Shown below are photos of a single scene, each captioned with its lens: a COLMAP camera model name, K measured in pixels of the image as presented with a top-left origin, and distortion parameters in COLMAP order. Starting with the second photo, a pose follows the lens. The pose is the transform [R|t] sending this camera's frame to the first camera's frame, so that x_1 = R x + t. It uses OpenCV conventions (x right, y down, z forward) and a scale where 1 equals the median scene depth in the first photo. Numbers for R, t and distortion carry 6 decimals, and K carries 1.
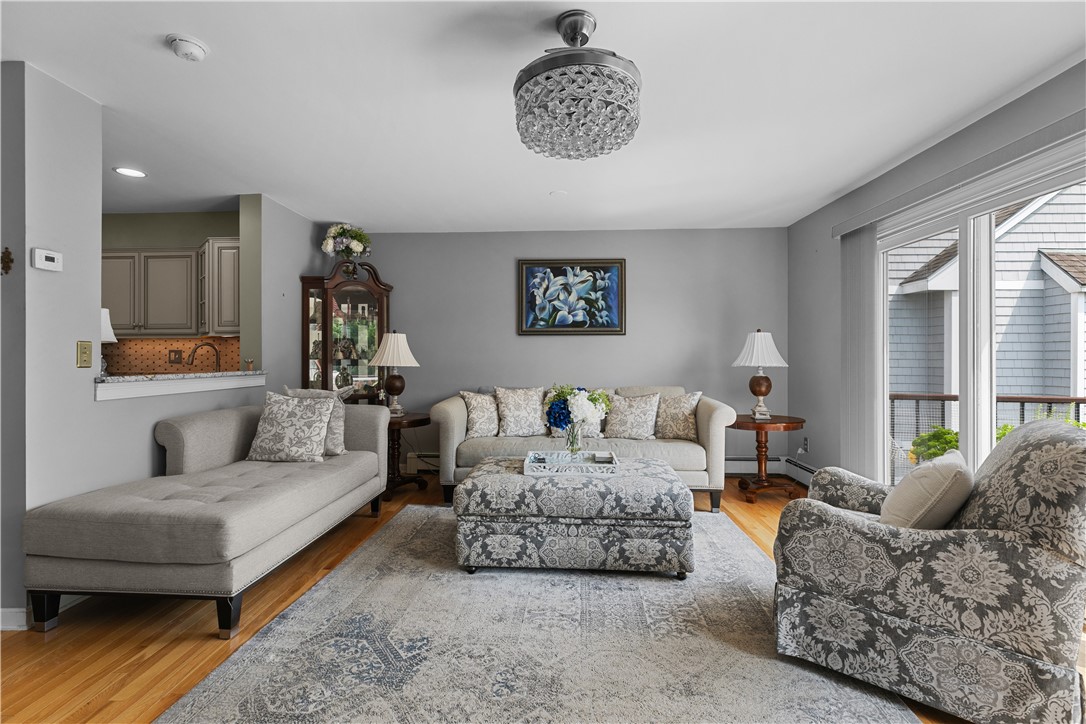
lens RADIAL K [[500.3, 0, 546.4], [0, 500.3, 356.4], [0, 0, 1]] dist [0.002421, 0.000147]
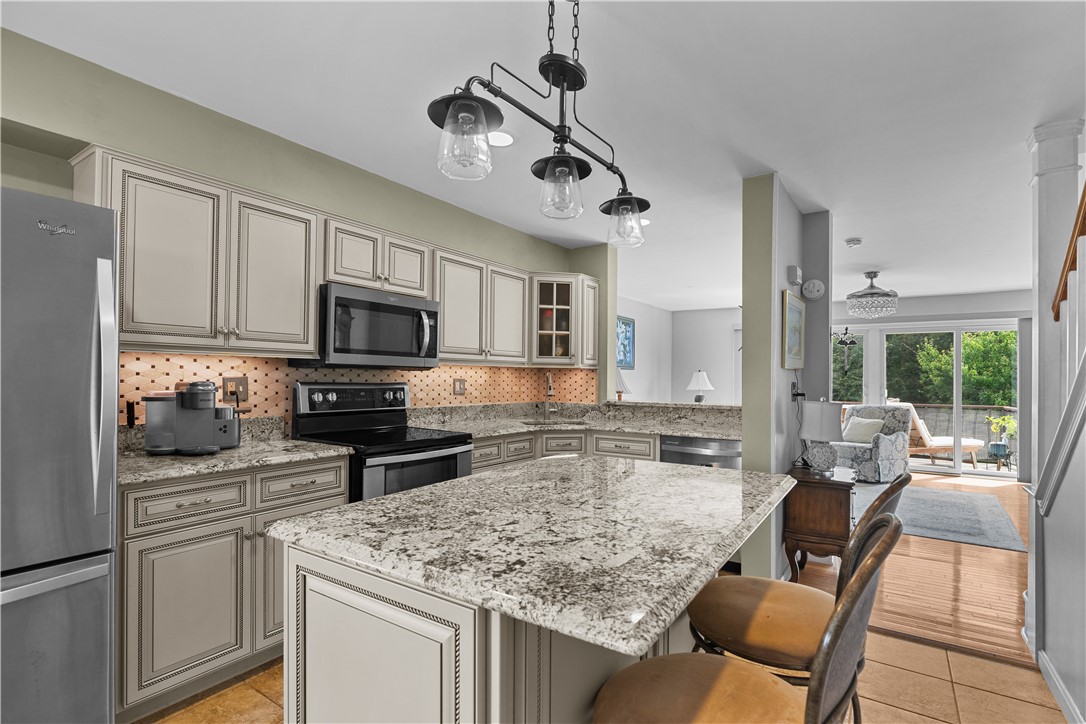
lens RADIAL K [[516.6, 0, 554.1], [0, 516.6, 382.5], [0, 0, 1]] dist [-0.001470, -0.000593]
pose [[0.518114, -0.001317, 0.855310, -2.512920], [-0.018081, 0.999758, 0.012492, -0.036294], [-0.855120, -0.021937, 0.517965, 0.760822]]
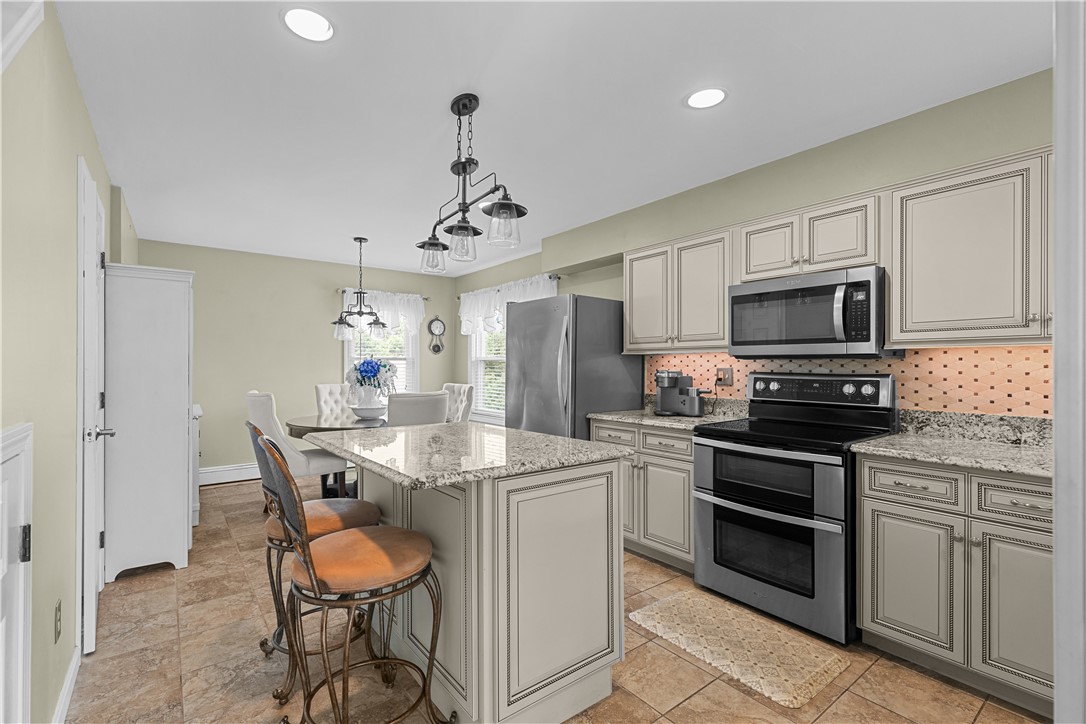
lens RADIAL K [[500.3, 0, 532.2], [0, 500.3, 364.1], [0, 0, 1]] dist [0.002421, 0.000147]
pose [[0.626895, 0.000941, -0.779103, -1.258894], [-0.001057, 0.999999, 0.000358, -0.032737], [0.779103, 0.000599, 0.626896, 0.597300]]
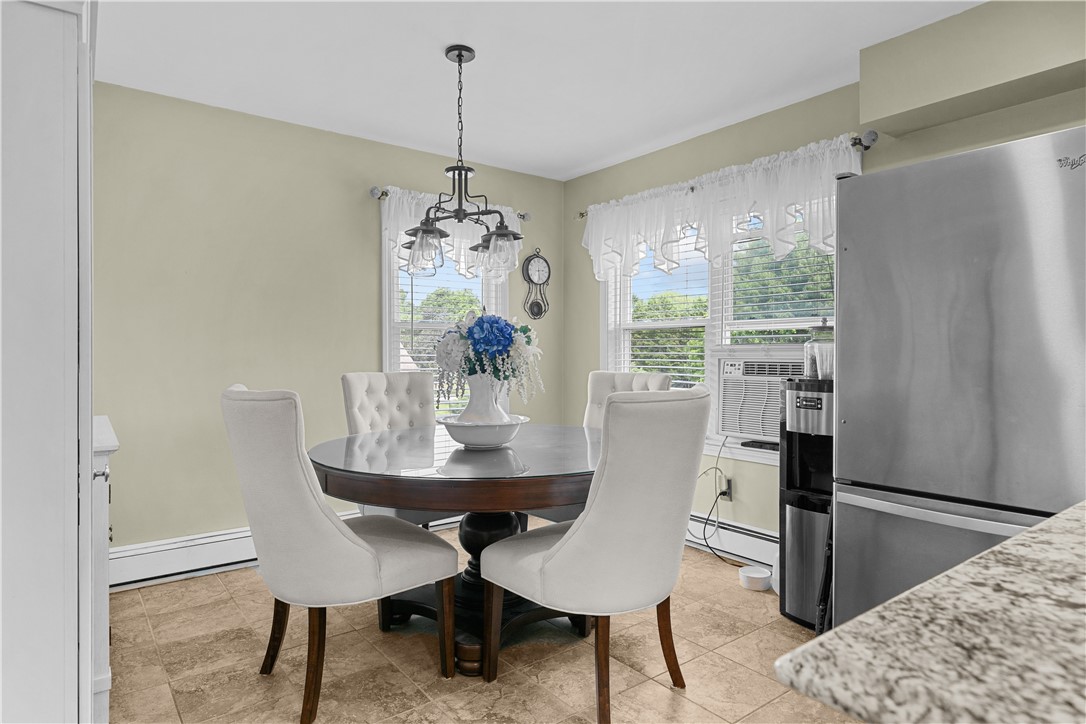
lens RADIAL K [[654.8, 0, 540.0], [0, 654.8, 355.1], [0, 0, 1]] dist [-0.004352, -0.000437]
pose [[0.632180, 0.004409, -0.774809, -2.128795], [0.000220, 0.999983, 0.005870, 0.008136], [0.774821, -0.003881, 0.632168, 0.668108]]
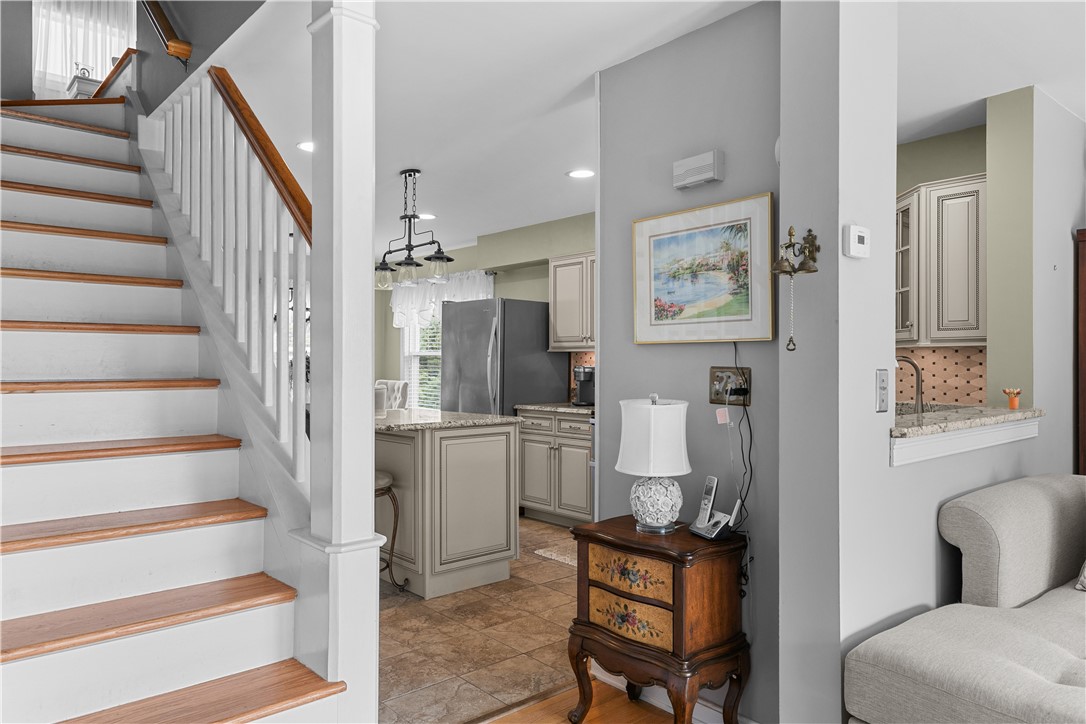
lens RADIAL K [[751.6, 0, 525.6], [0, 751.6, 360.1], [0, 0, 1]] dist [0.003123, 0.001236]
pose [[0.668634, 0.003070, -0.743586, -0.490455], [-0.001699, 0.999995, 0.002601, -0.039679], [0.743590, -0.000476, 0.668636, 0.056277]]
